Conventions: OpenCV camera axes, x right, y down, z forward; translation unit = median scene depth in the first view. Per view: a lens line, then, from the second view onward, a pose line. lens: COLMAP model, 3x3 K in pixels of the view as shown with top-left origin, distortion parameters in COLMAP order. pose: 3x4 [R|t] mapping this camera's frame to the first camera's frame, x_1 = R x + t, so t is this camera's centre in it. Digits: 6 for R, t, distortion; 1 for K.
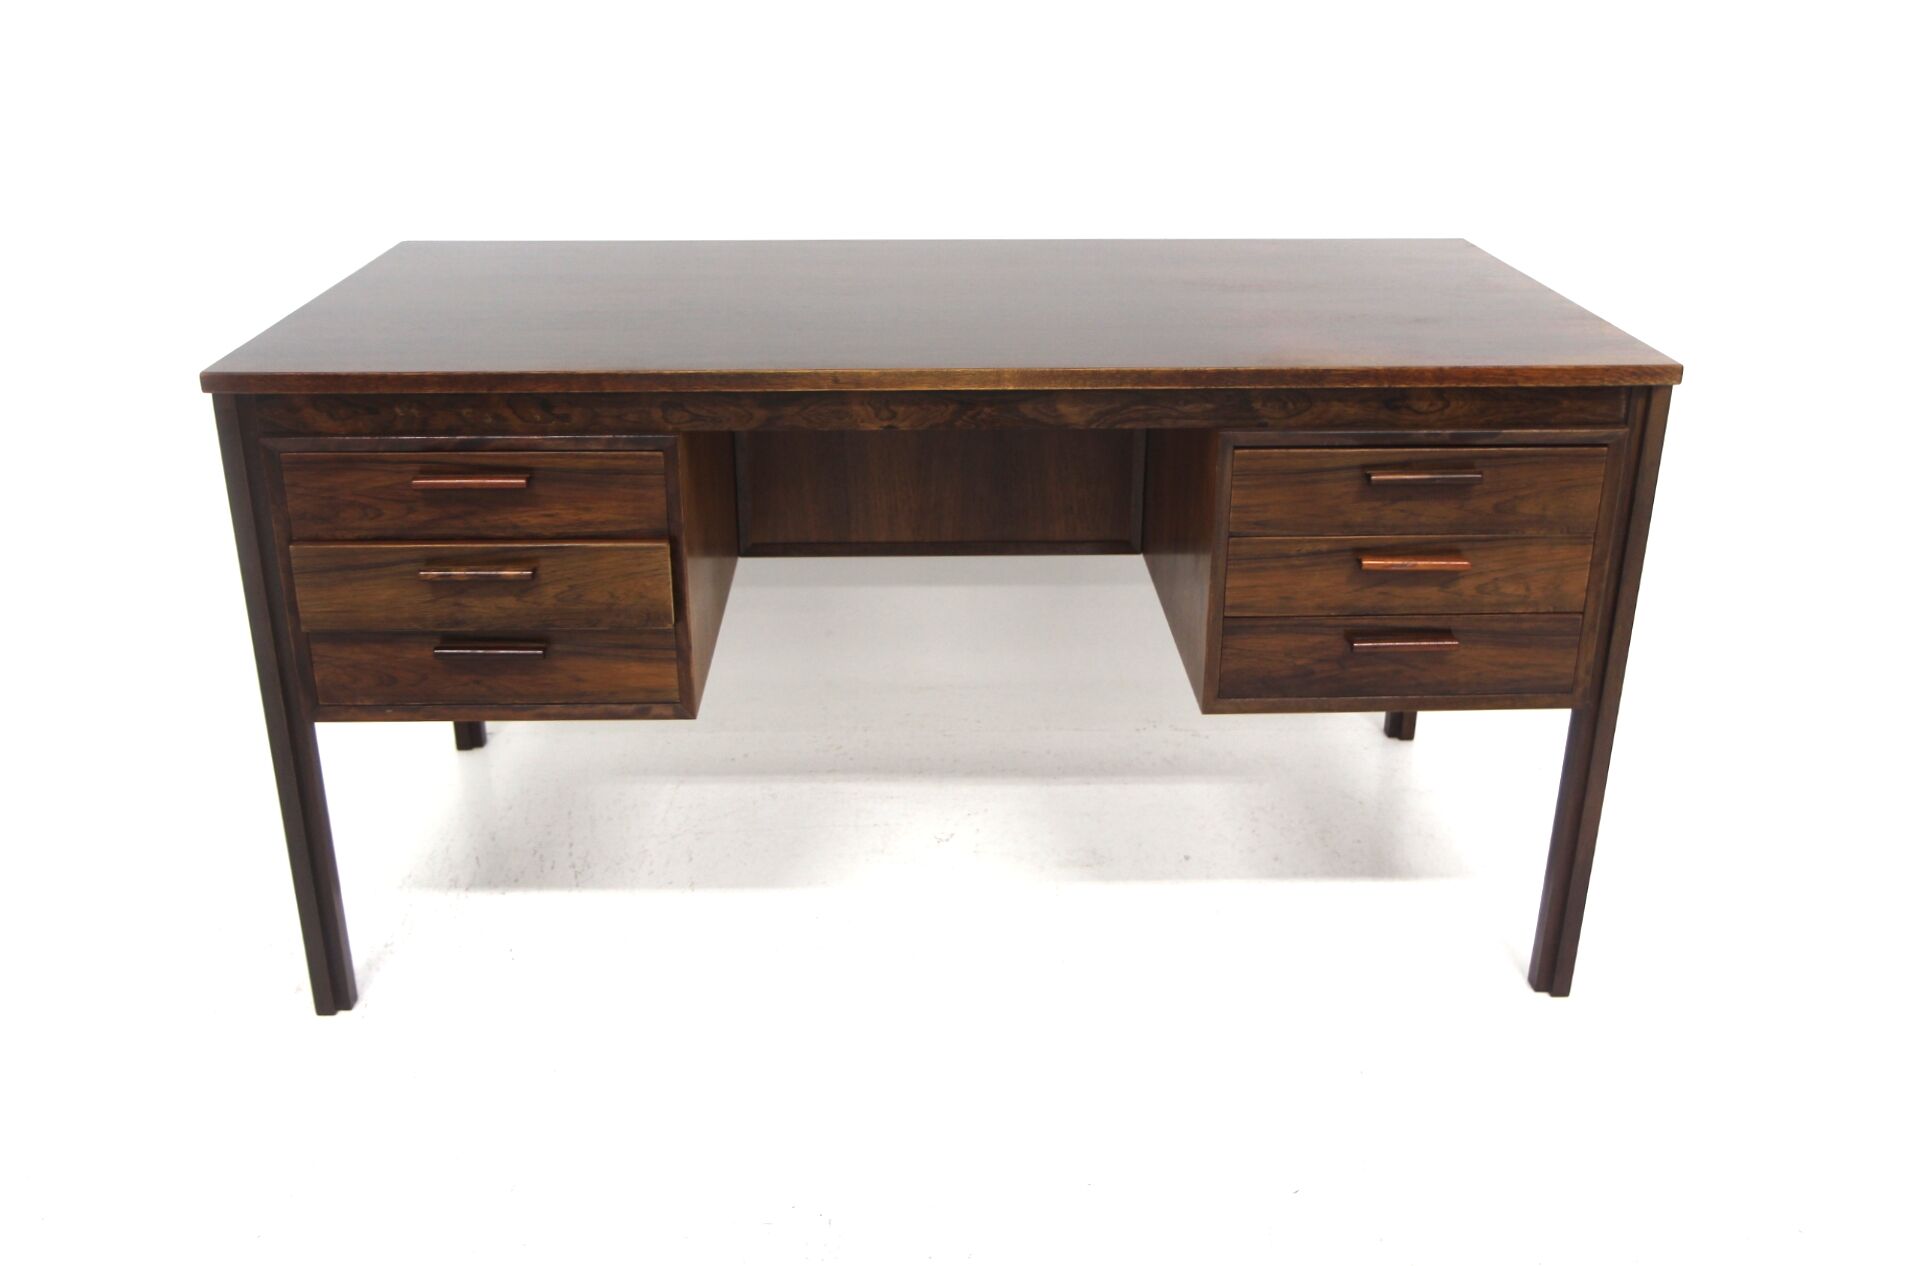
lens RADIAL K [[1729.6, 0, 955.0], [0, 1729.6, 633.0], [0, 0, 1]] dist [-0.047948, 0.006813]
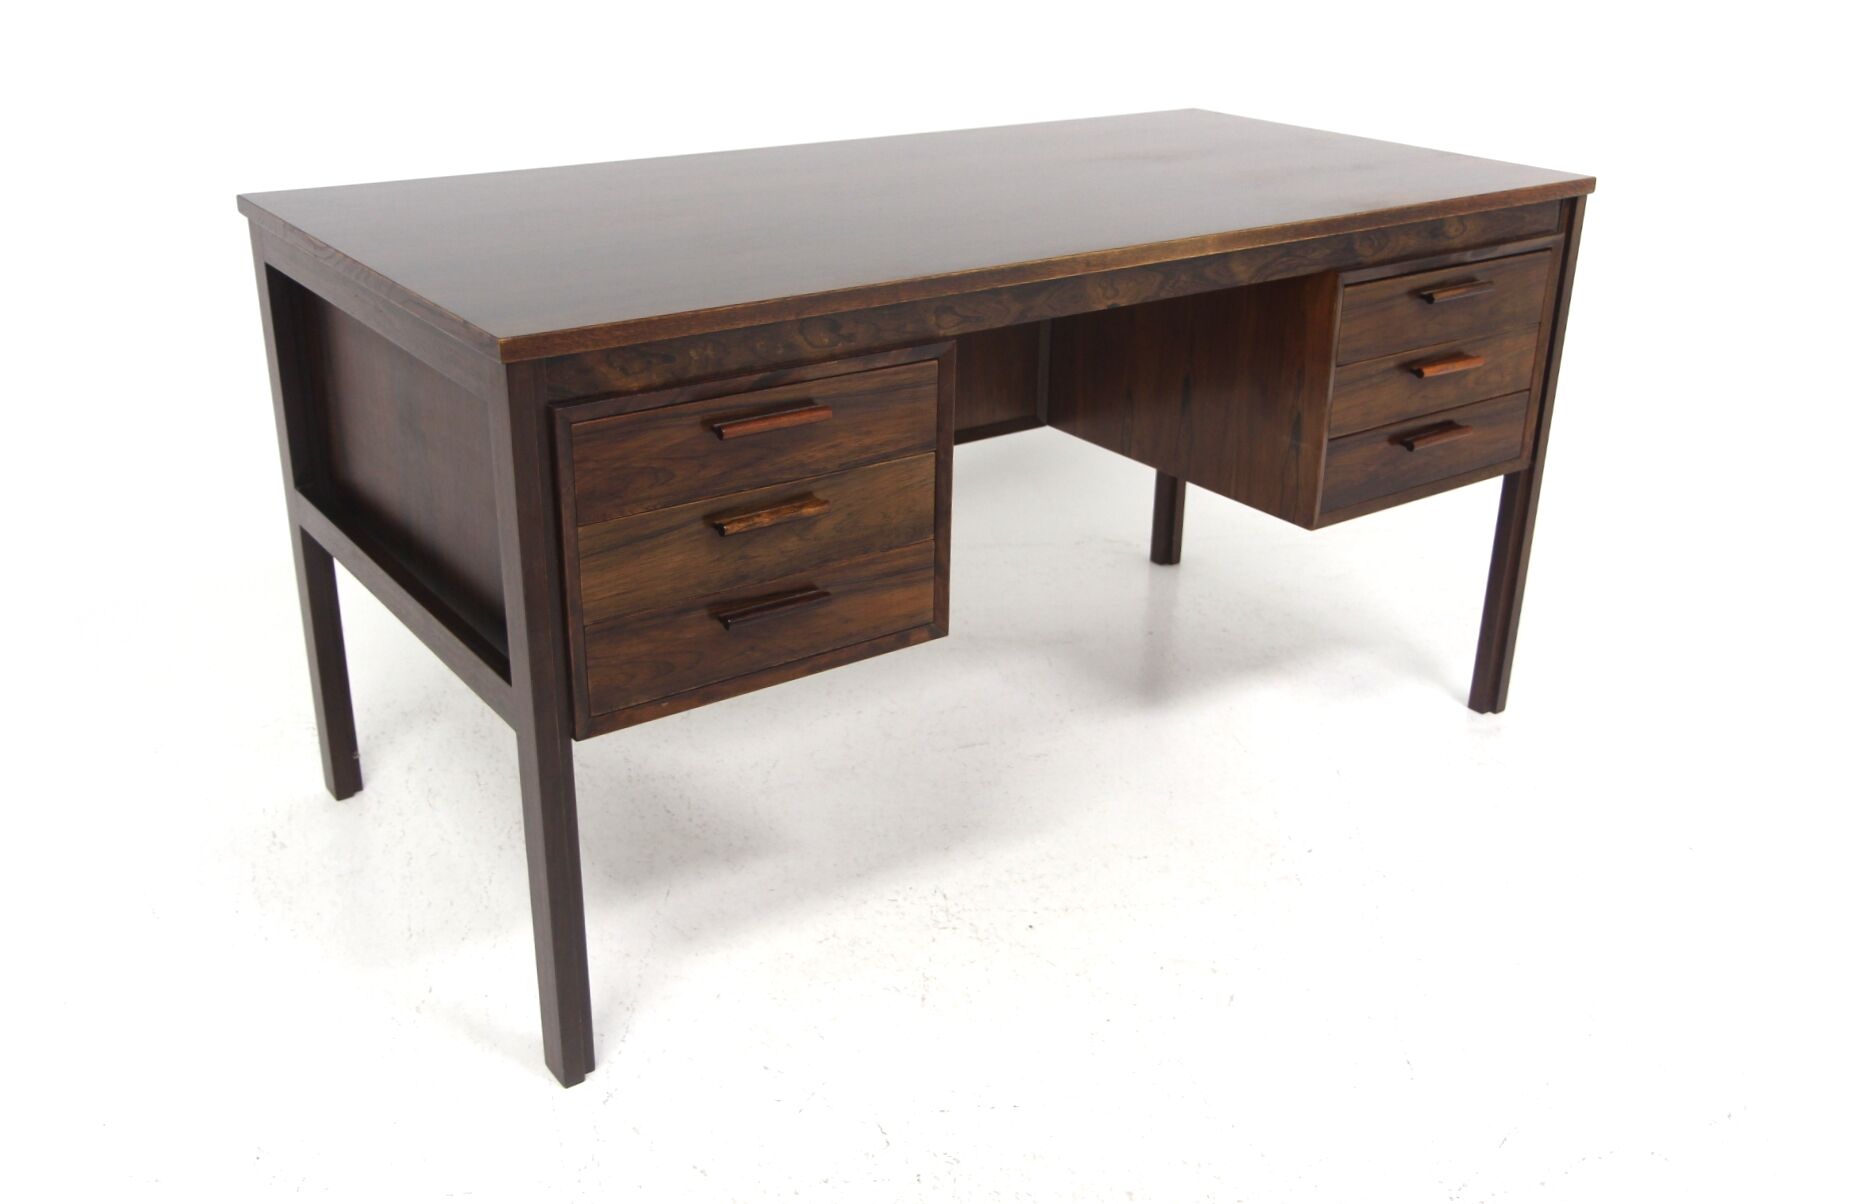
lens RADIAL K [[1742.7, 0, 936.0], [0, 1742.7, 602.0], [0, 0, 1]] dist [-0.054514, 0.003272]
pose [[0.829542, -0.214858, 0.515458, -0.689960], [0.206341, 0.975632, 0.074601, -0.045070], [-0.518926, 0.044476, 0.853661, 0.176511]]
